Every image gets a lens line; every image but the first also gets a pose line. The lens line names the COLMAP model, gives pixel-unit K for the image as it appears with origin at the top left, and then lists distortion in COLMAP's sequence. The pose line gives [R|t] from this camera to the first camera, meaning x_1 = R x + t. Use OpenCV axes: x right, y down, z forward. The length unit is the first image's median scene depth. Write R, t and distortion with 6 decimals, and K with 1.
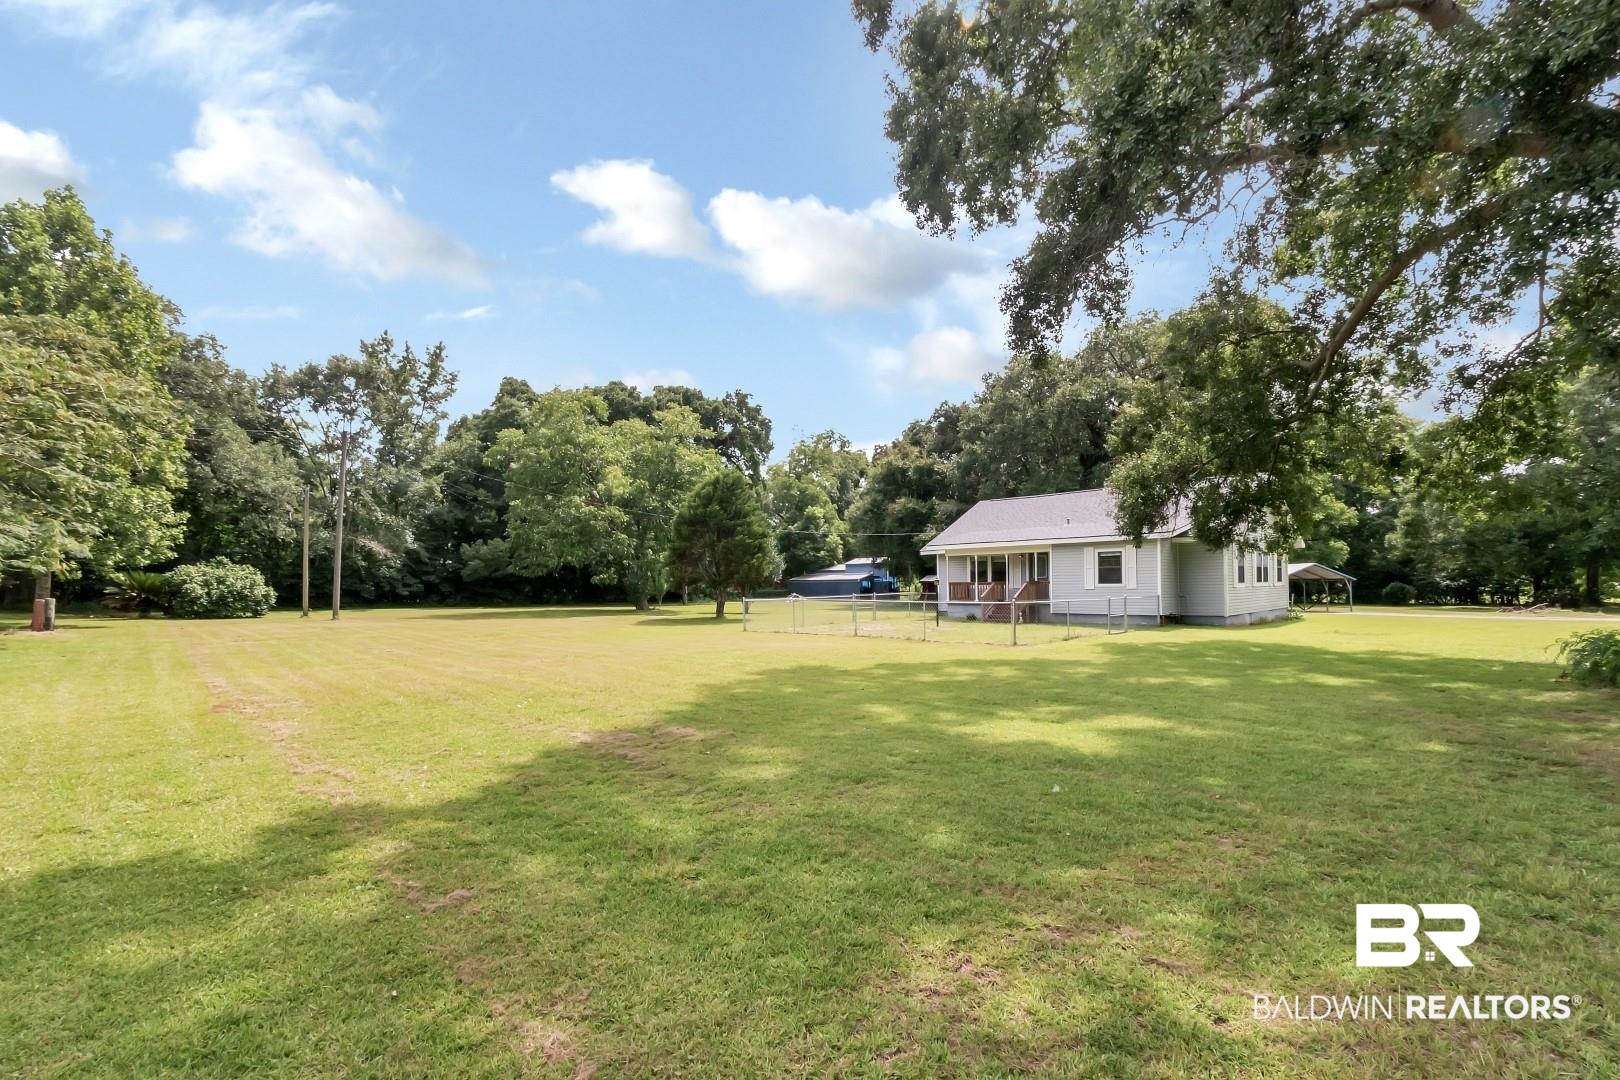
lens RADIAL K [[701.4, 0, 811.1], [0, 701.4, 581.4], [0, 0, 1]] dist [0.000183, 0.000124]
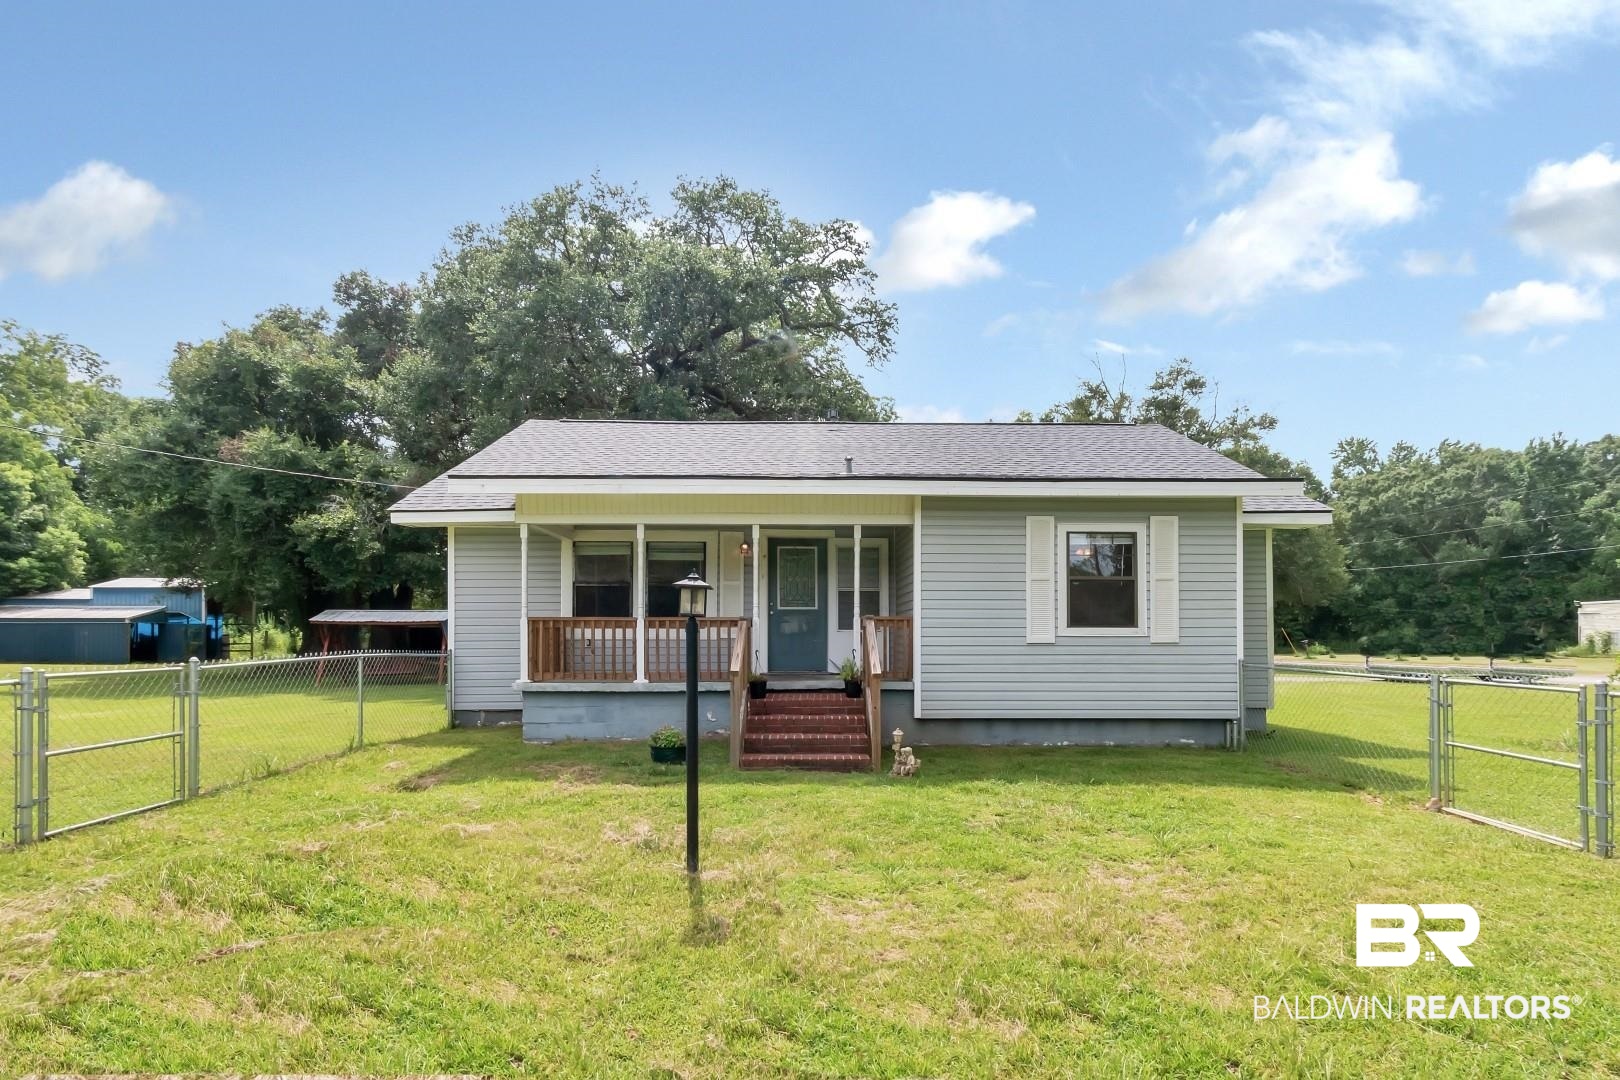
lens RADIAL K [[750.4, 0, 813.8], [0, 750.4, 620.9], [0, 0, 1]] dist [0.000625, -0.000329]
pose [[0.694860, 0.021852, 0.718813, 0.035362], [-0.011508, 0.999748, -0.019268, 0.004239], [-0.719053, 0.005117, 0.694936, 0.422673]]
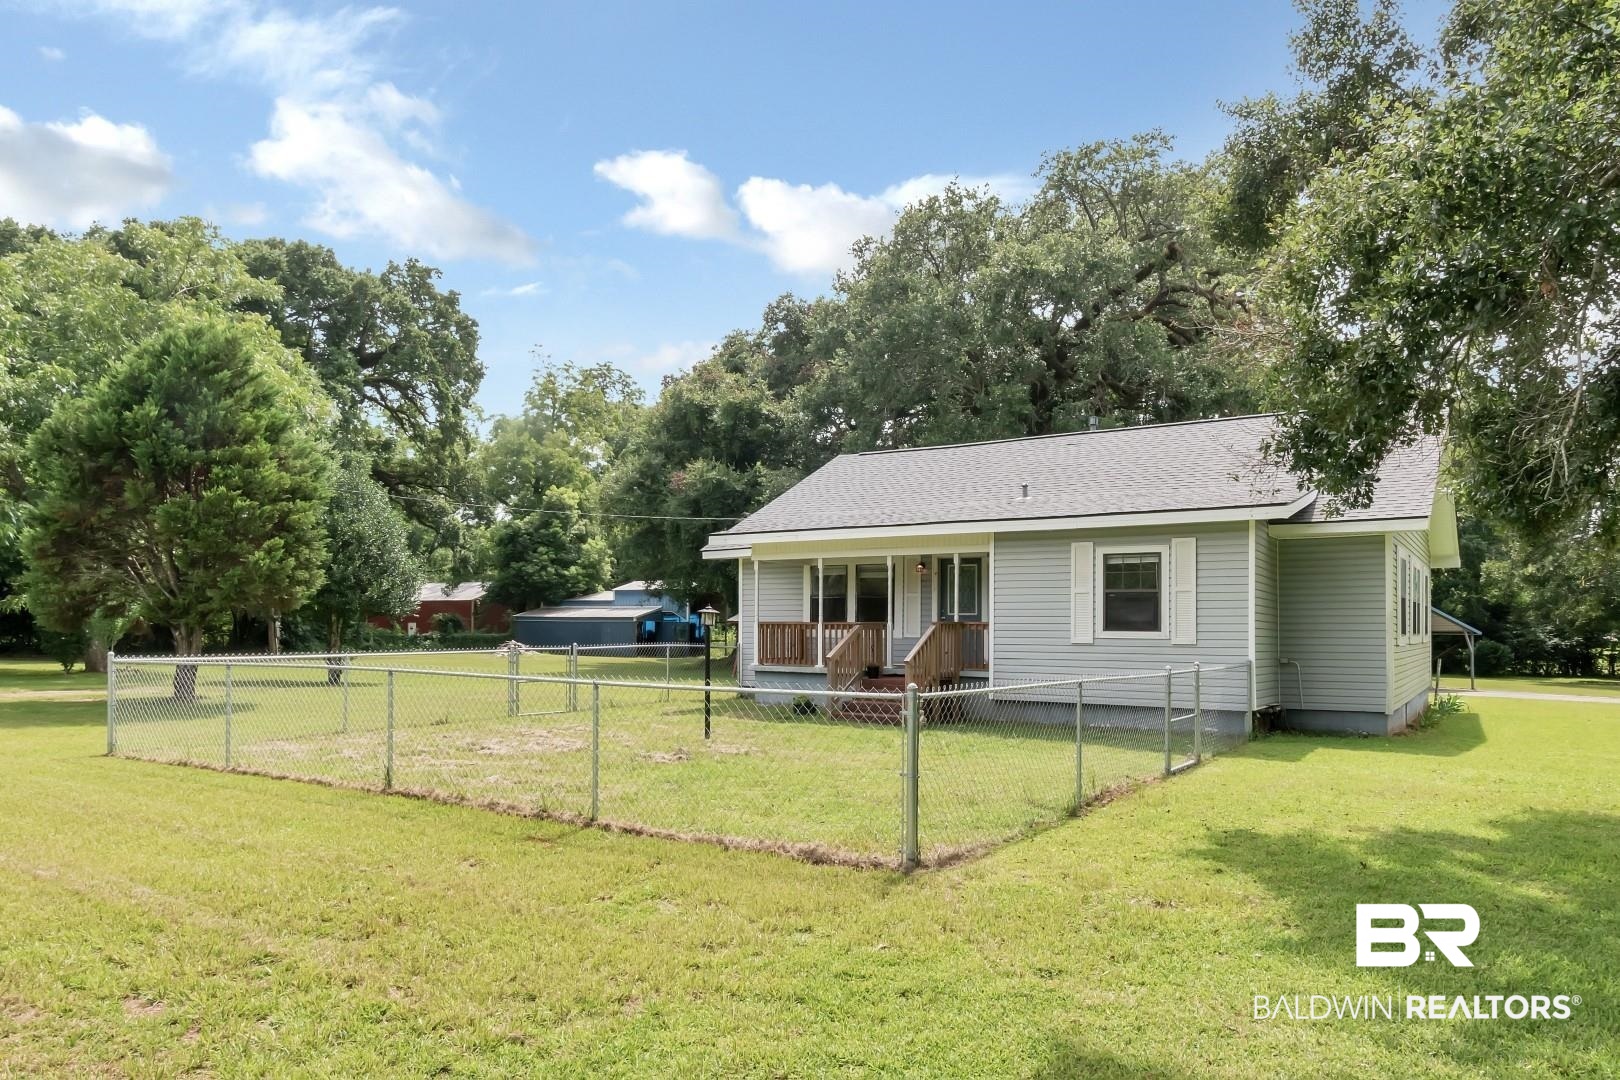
lens RADIAL K [[1039.4, 0, 845.0], [0, 1039.4, 616.3], [0, 0, 1]] dist [-0.003272, -0.000590]
pose [[0.973692, 0.021848, 0.226820, 0.061966], [-0.019955, 0.999744, -0.010635, 0.002065], [-0.226994, 0.005829, 0.973879, 0.221184]]
